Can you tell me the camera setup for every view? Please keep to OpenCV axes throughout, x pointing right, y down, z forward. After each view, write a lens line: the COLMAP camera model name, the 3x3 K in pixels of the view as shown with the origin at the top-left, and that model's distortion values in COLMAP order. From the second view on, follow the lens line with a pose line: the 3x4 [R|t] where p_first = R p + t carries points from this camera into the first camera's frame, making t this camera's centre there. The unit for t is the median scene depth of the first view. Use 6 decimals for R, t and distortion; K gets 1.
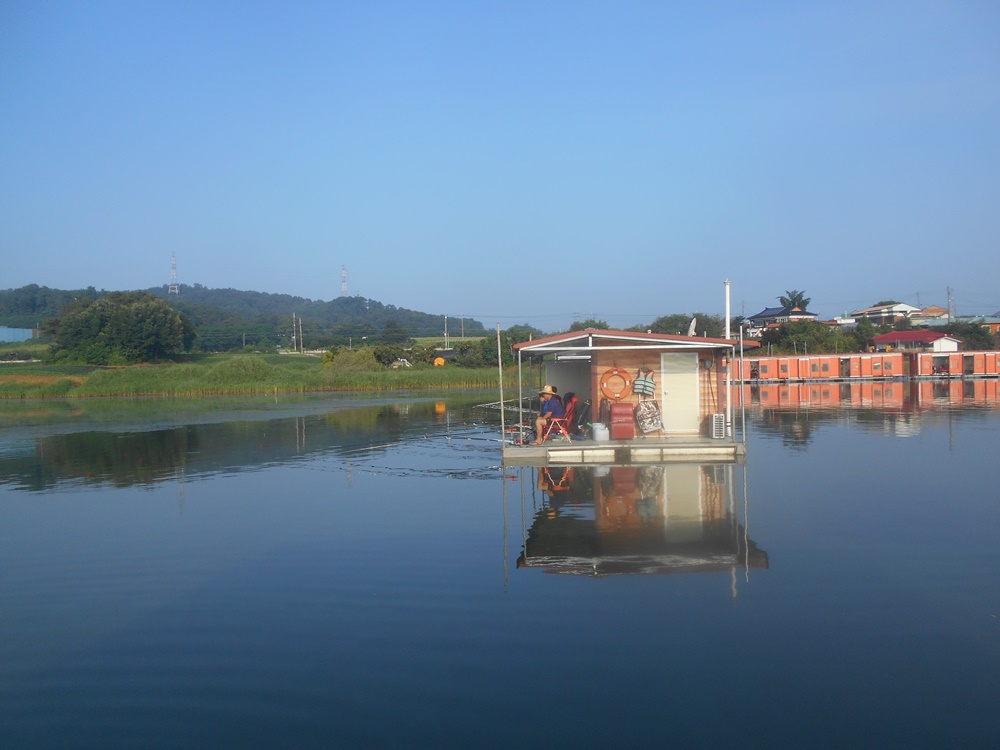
lens RADIAL K [[759.2, 0, 501.4], [0, 759.2, 376.5], [0, 0, 1]] dist [-0.042618, -0.000300]
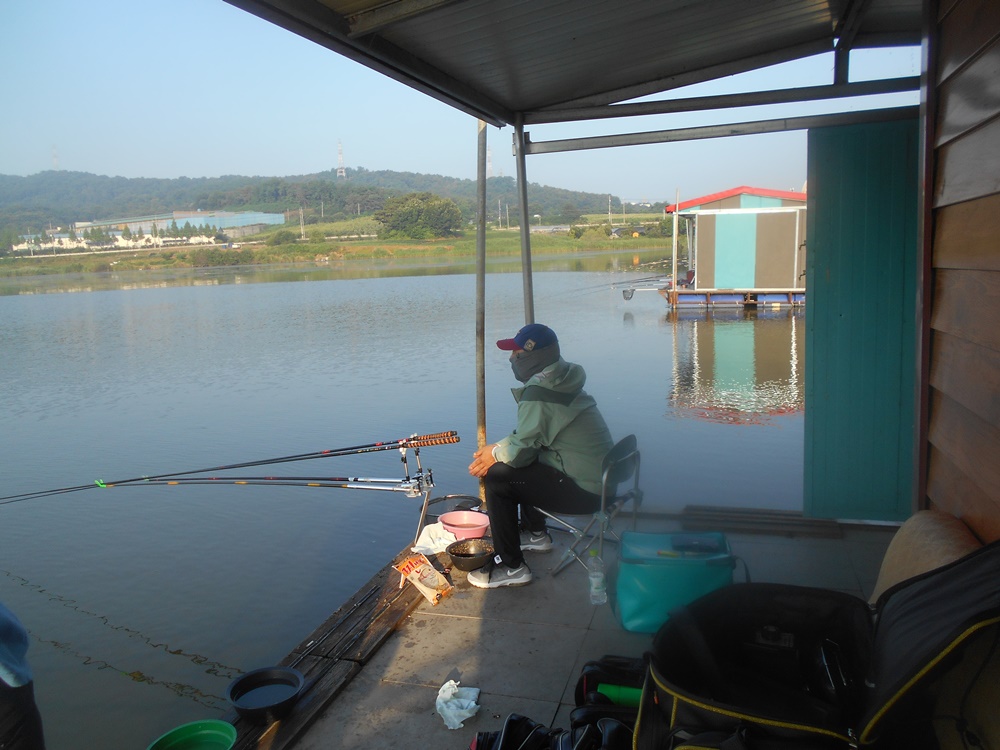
lens RADIAL K [[759.2, 0, 498.0], [0, 759.2, 373.1], [0, 0, 1]] dist [-0.042618, -0.000300]
pose [[0.986990, 0.014092, -0.160163, -0.034108], [0.012081, 0.986835, 0.161276, 0.003451], [0.160328, -0.161113, 0.973826, -0.264730]]
